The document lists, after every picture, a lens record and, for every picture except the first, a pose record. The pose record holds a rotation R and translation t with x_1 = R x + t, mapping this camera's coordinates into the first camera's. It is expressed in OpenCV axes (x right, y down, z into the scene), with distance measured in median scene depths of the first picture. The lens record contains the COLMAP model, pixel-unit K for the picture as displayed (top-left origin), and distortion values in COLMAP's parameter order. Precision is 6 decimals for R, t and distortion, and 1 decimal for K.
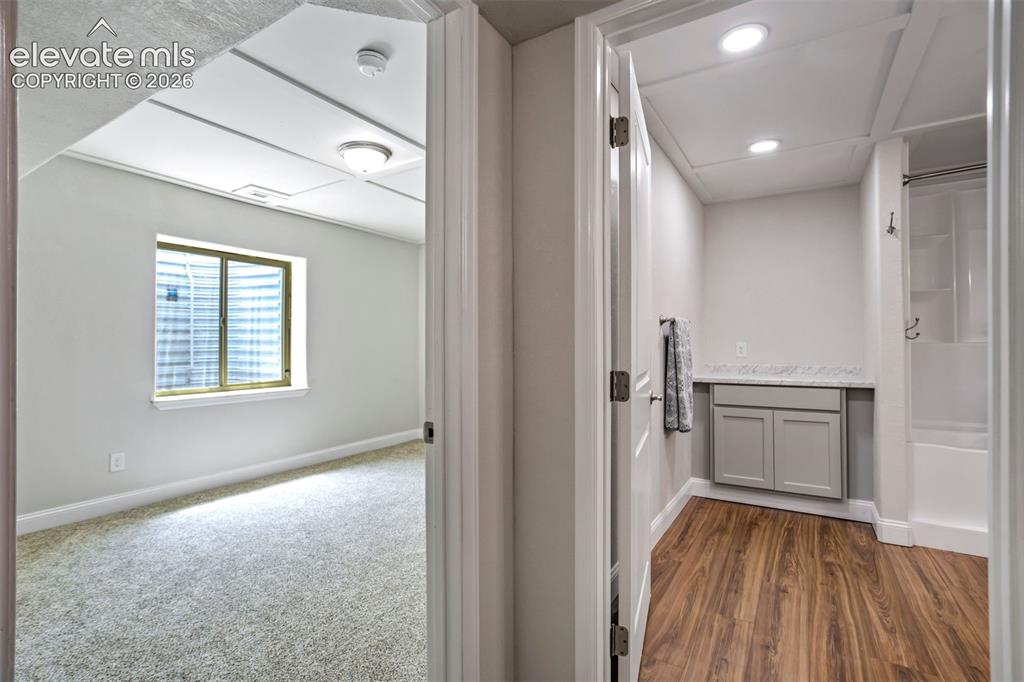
lens RADIAL K [[477.4, 0, 507.1], [0, 477.4, 338.7], [0, 0, 1]] dist [-0.045230, 0.024541]
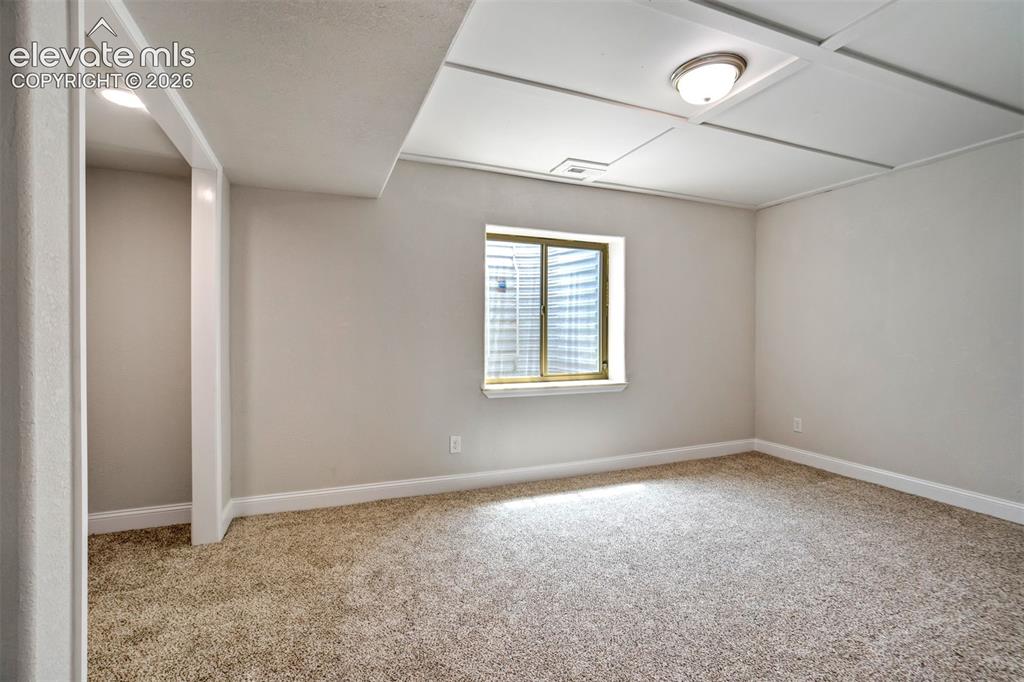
lens RADIAL K [[477.4, 0, 507.1], [0, 477.4, 338.7], [0, 0, 1]] dist [-0.045230, 0.024541]
pose [[0.811929, 0.010639, -0.583659, -0.086940], [0.002601, 0.999758, 0.021842, 0.001194], [0.583750, -0.019252, 0.811705, 0.153682]]
